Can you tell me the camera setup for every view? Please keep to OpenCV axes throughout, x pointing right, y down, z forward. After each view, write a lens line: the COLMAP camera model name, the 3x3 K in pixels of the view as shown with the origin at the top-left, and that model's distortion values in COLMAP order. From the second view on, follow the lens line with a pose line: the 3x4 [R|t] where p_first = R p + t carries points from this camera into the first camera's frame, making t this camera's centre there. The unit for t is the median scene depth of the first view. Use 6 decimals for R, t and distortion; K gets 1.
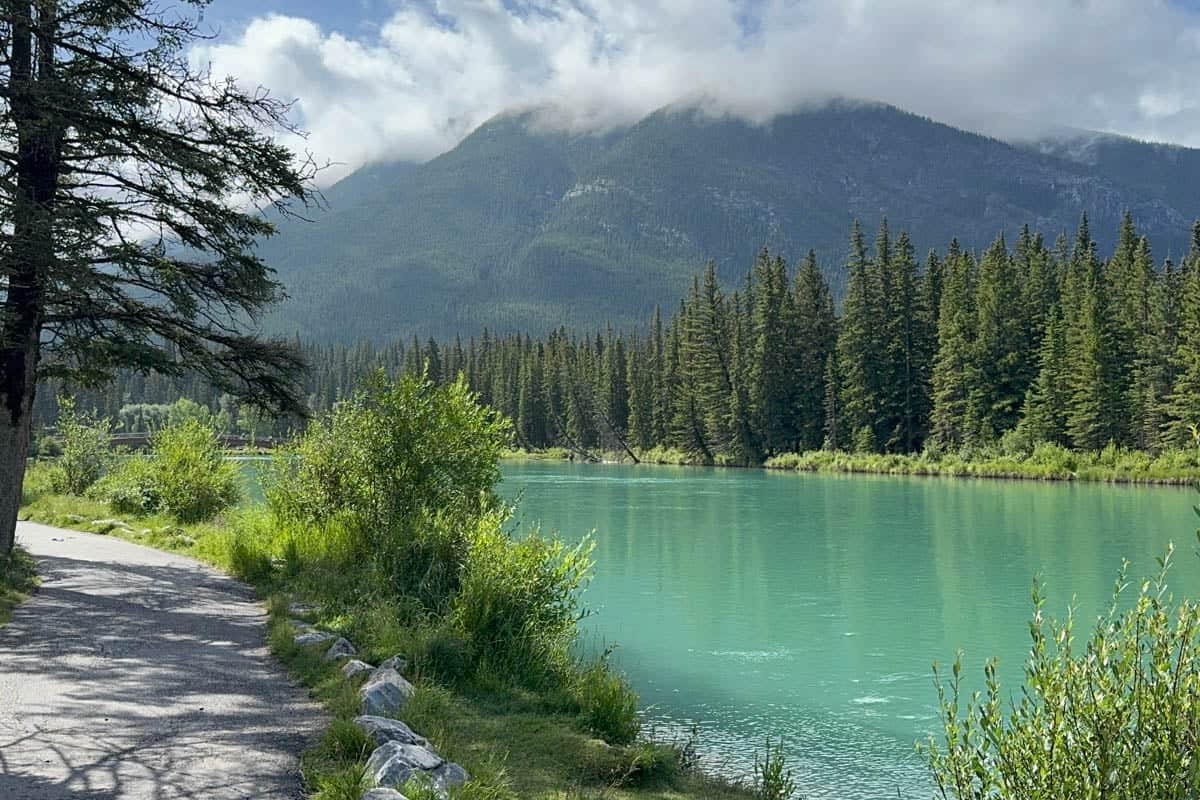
lens RADIAL K [[862.3, 0, 600.0], [0, 862.3, 400.0], [0, 0, 1]] dist [0.116633, -0.153854]
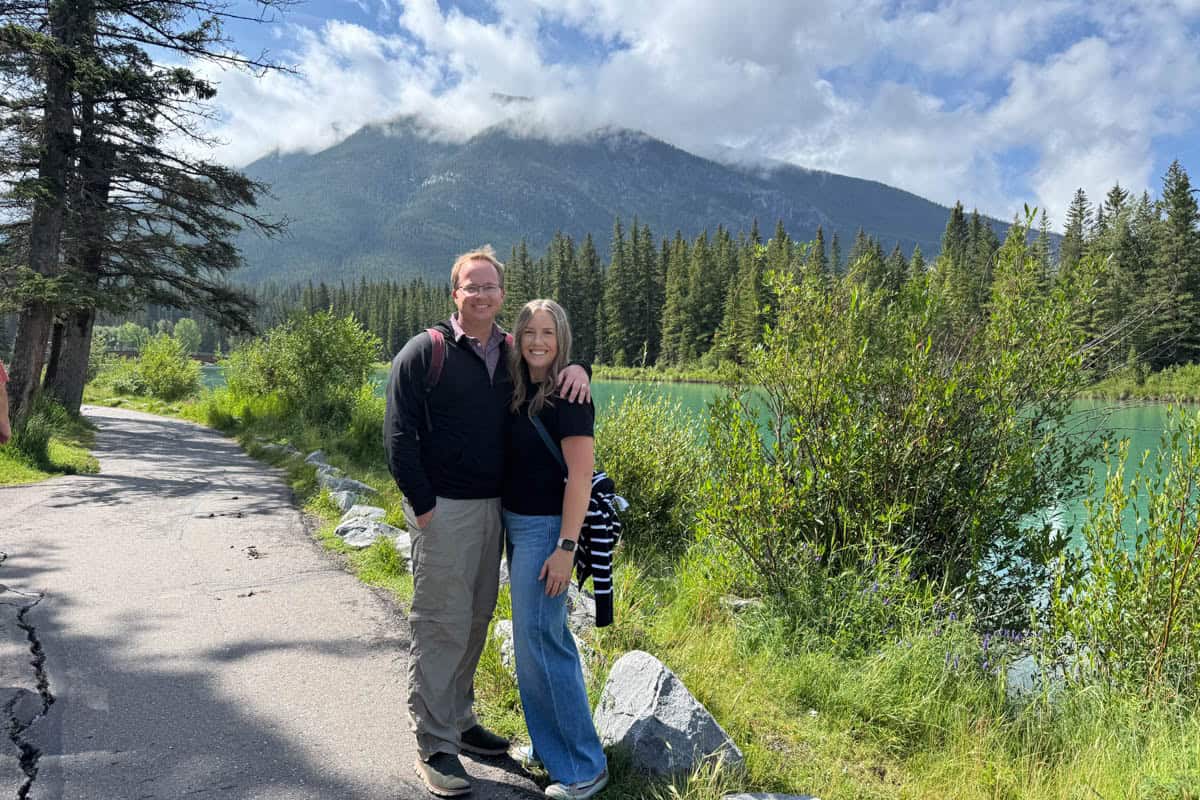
lens RADIAL K [[771.1, 0, 602.0], [0, 771.1, 352.6], [0, 0, 1]] dist [0.129410, -0.239910]
pose [[0.985639, 0.013379, 0.168337, 0.042338], [-0.017878, 0.999522, 0.025241, 0.001970], [-0.167919, -0.027888, 0.985406, -0.354979]]
